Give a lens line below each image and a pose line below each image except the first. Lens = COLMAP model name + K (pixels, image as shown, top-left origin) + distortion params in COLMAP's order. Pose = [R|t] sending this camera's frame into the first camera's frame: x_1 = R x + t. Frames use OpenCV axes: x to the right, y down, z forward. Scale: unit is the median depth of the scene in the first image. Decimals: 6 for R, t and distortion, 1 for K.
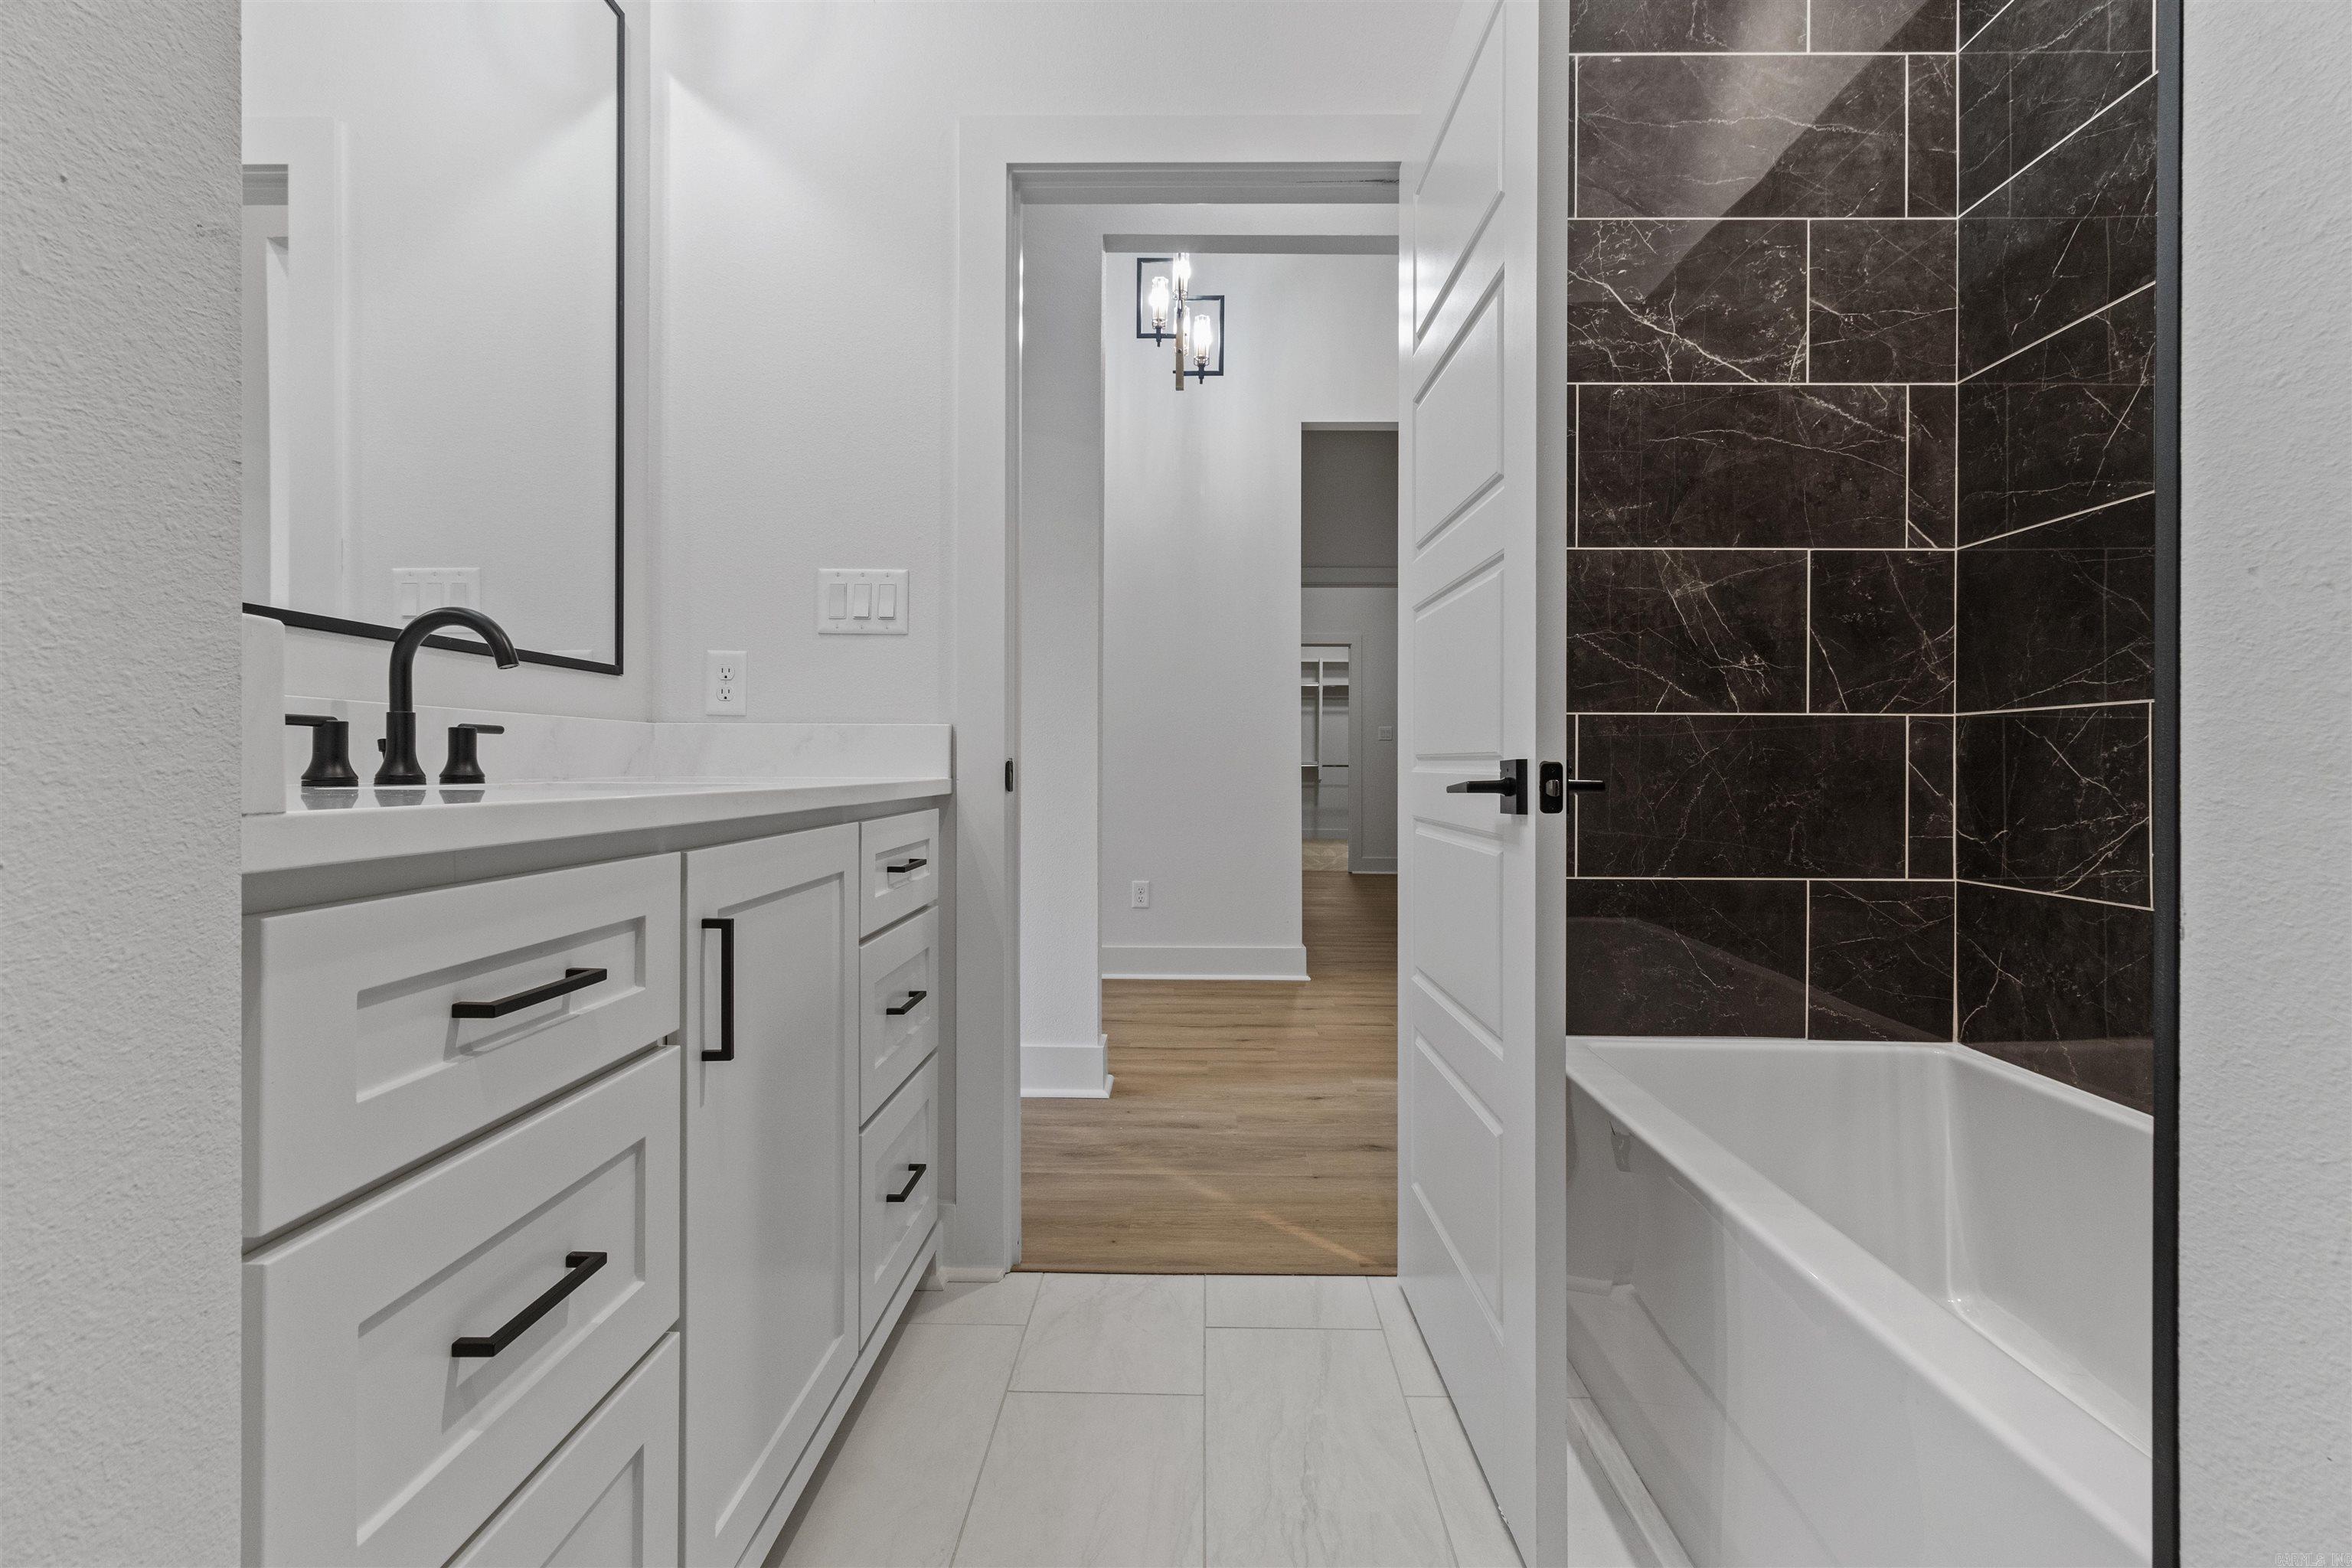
lens RADIAL K [[1089.6, 0, 1188.1], [0, 1089.6, 763.4], [0, 0, 1]] dist [0.001486, 0.000428]
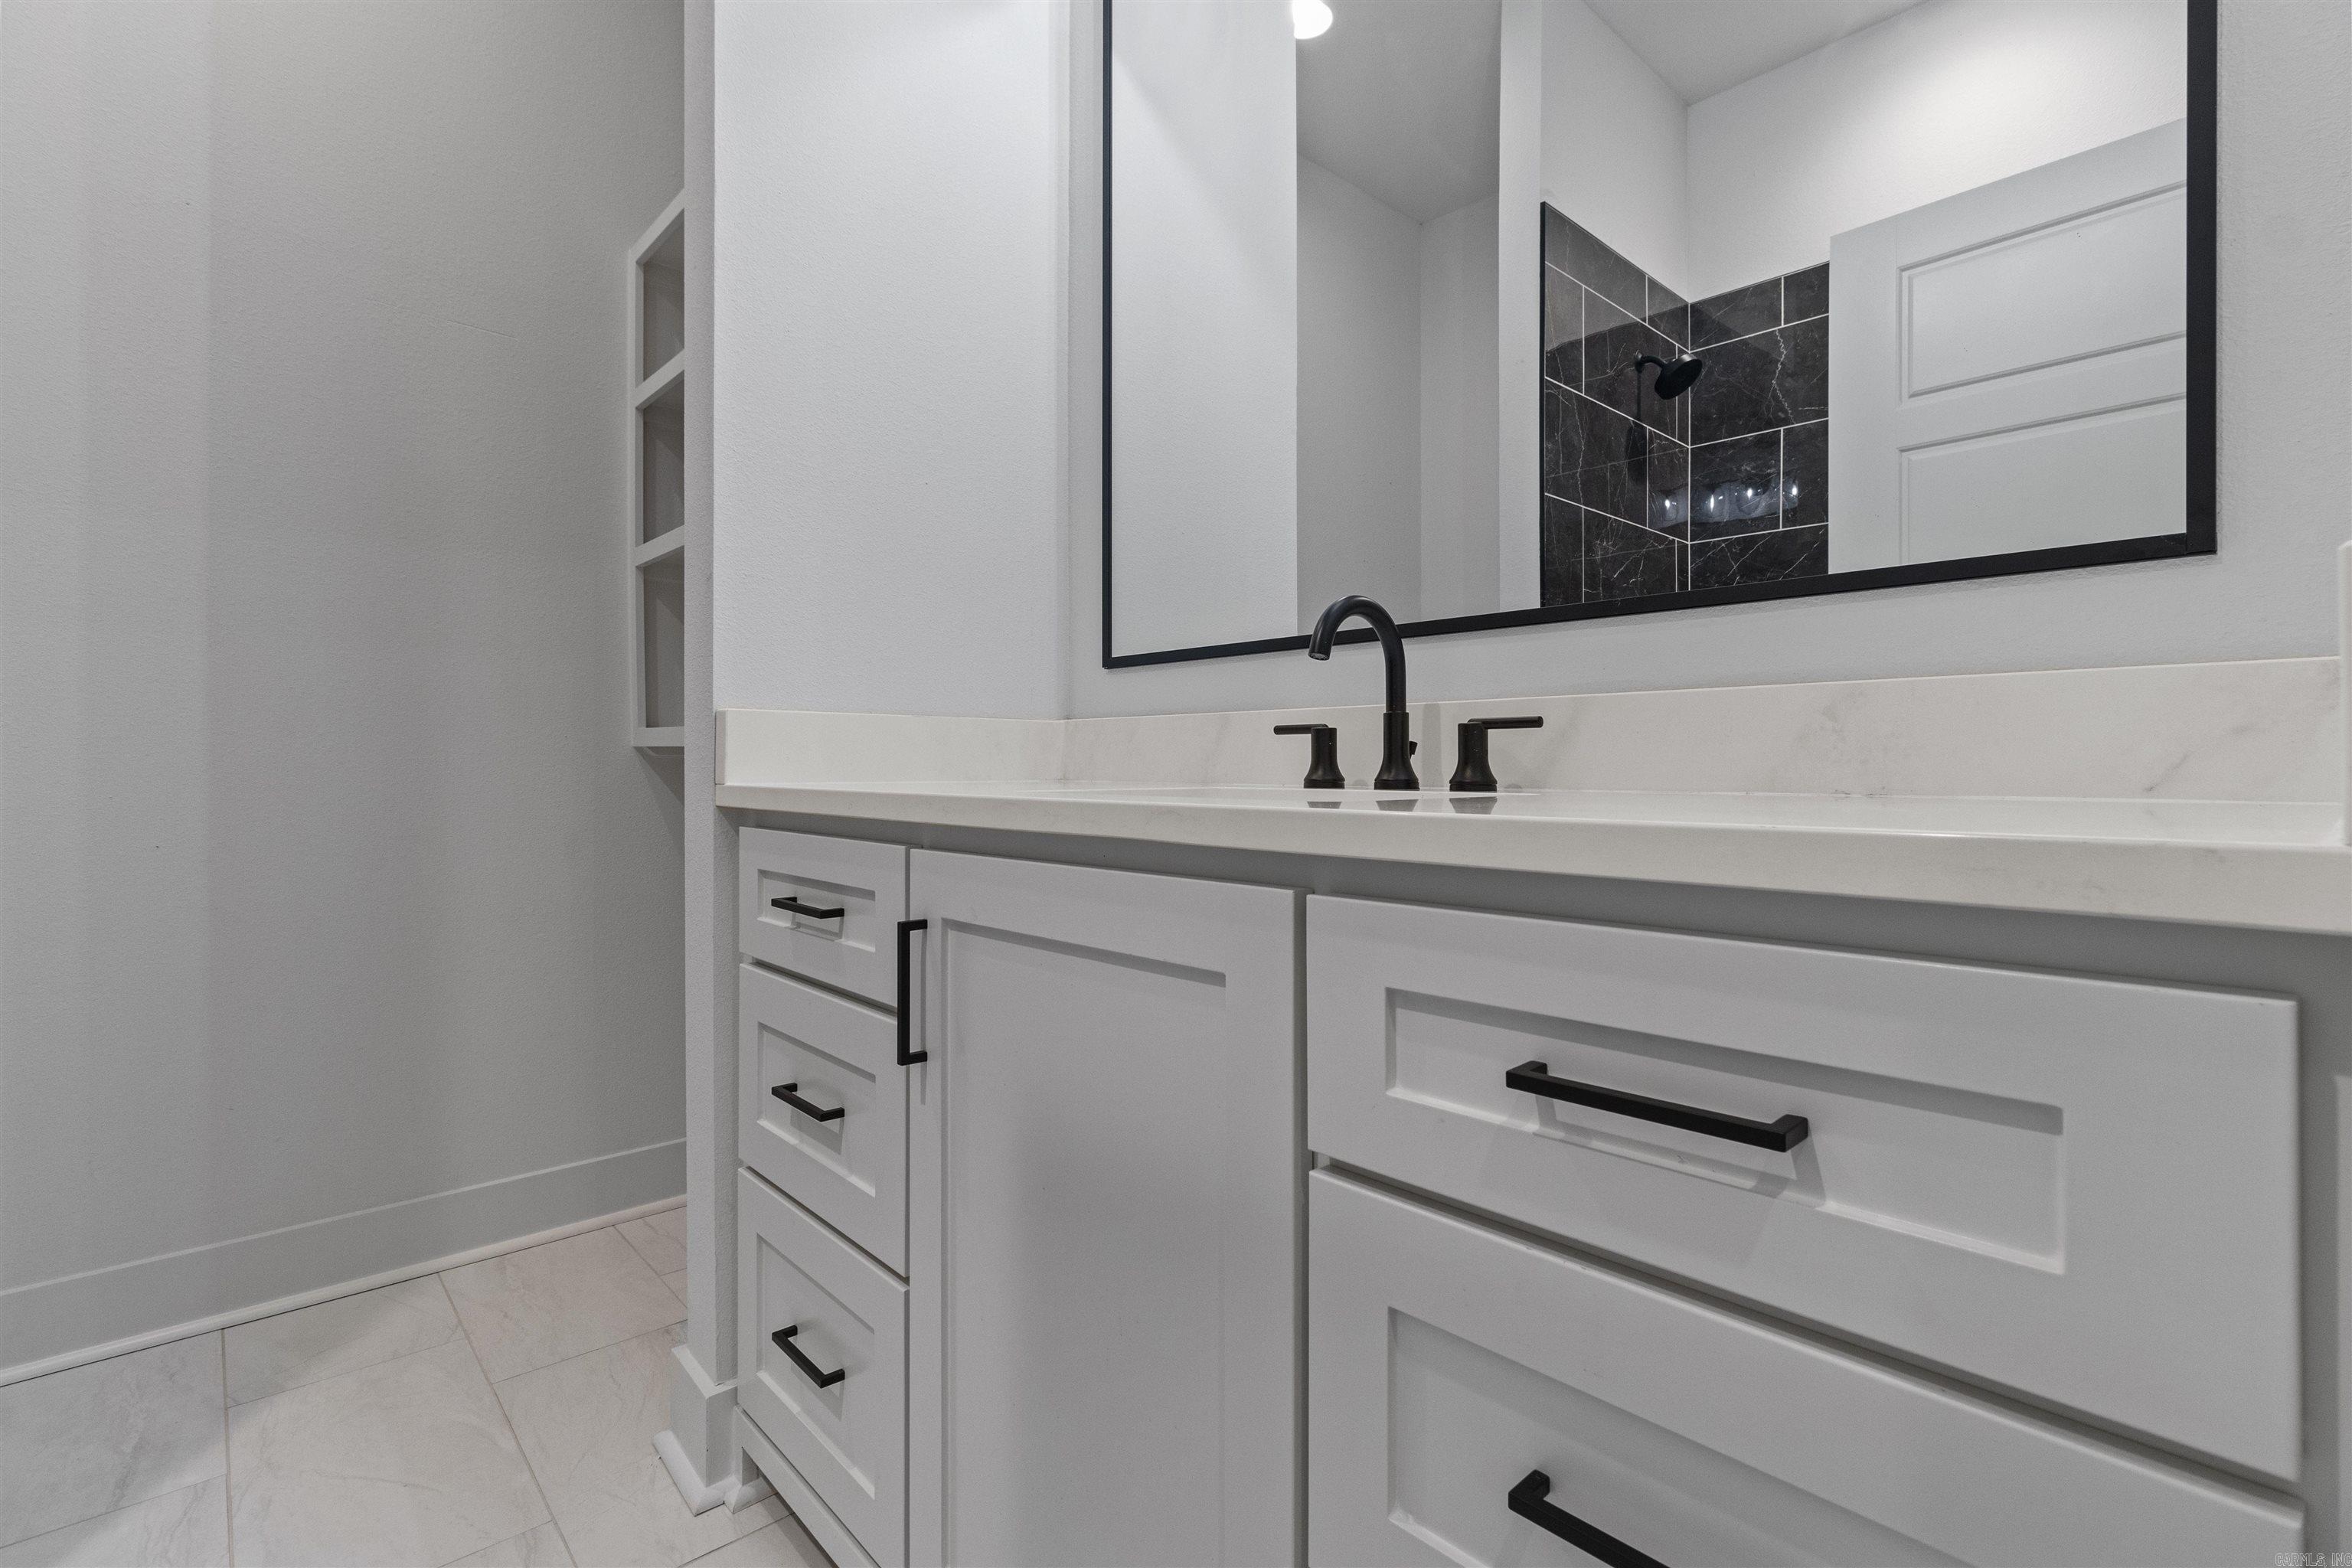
lens RADIAL K [[1125.0, 0, 1176.0], [0, 1125.0, 784.0], [0, 0, 1]] dist [-0.000016, 0.000058]
pose [[-0.707776, 0.005062, -0.706419, 0.103352], [-0.003088, 0.999943, 0.010259, 0.005484], [0.706430, 0.009443, -0.707719, 1.499856]]
